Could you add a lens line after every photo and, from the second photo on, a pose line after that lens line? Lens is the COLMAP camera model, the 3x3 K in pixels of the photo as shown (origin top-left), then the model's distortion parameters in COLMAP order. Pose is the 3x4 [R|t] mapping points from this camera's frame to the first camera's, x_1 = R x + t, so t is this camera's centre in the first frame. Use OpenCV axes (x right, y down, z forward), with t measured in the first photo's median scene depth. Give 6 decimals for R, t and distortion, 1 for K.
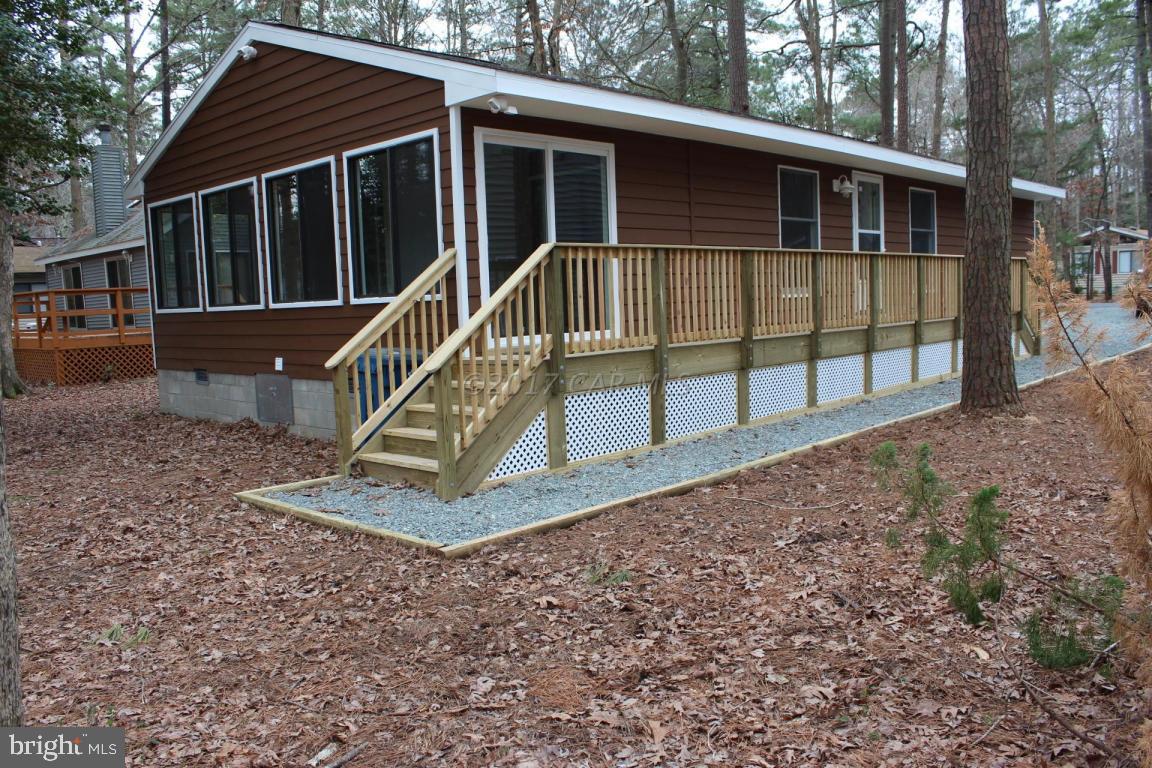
lens RADIAL K [[941.5, 0, 582.2], [0, 941.5, 397.8], [0, 0, 1]] dist [-0.161372, 0.139151]
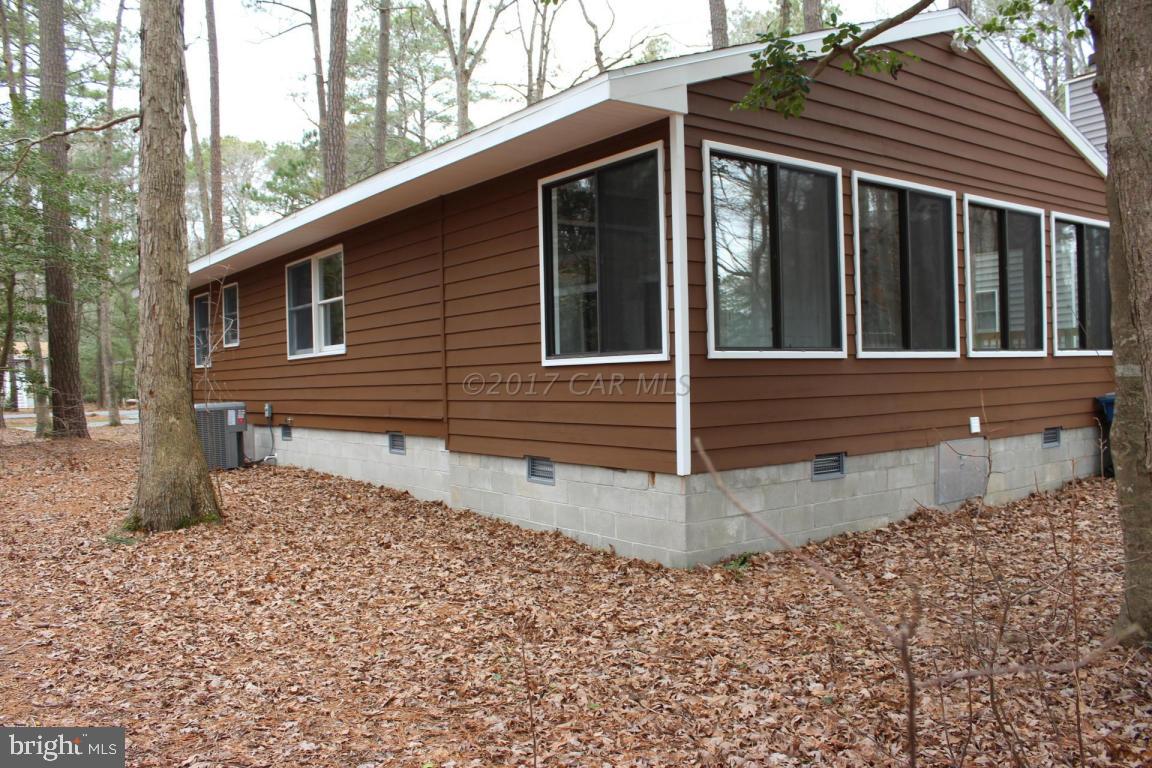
lens RADIAL K [[941.5, 0, 582.2], [0, 941.5, 397.8], [0, 0, 1]] dist [-0.161372, 0.139151]
pose [[0.164149, 0.000322, 0.986436, -1.170840], [0.119553, 0.992622, -0.020218, -0.084257], [-0.979164, 0.121250, 0.162899, 1.190694]]
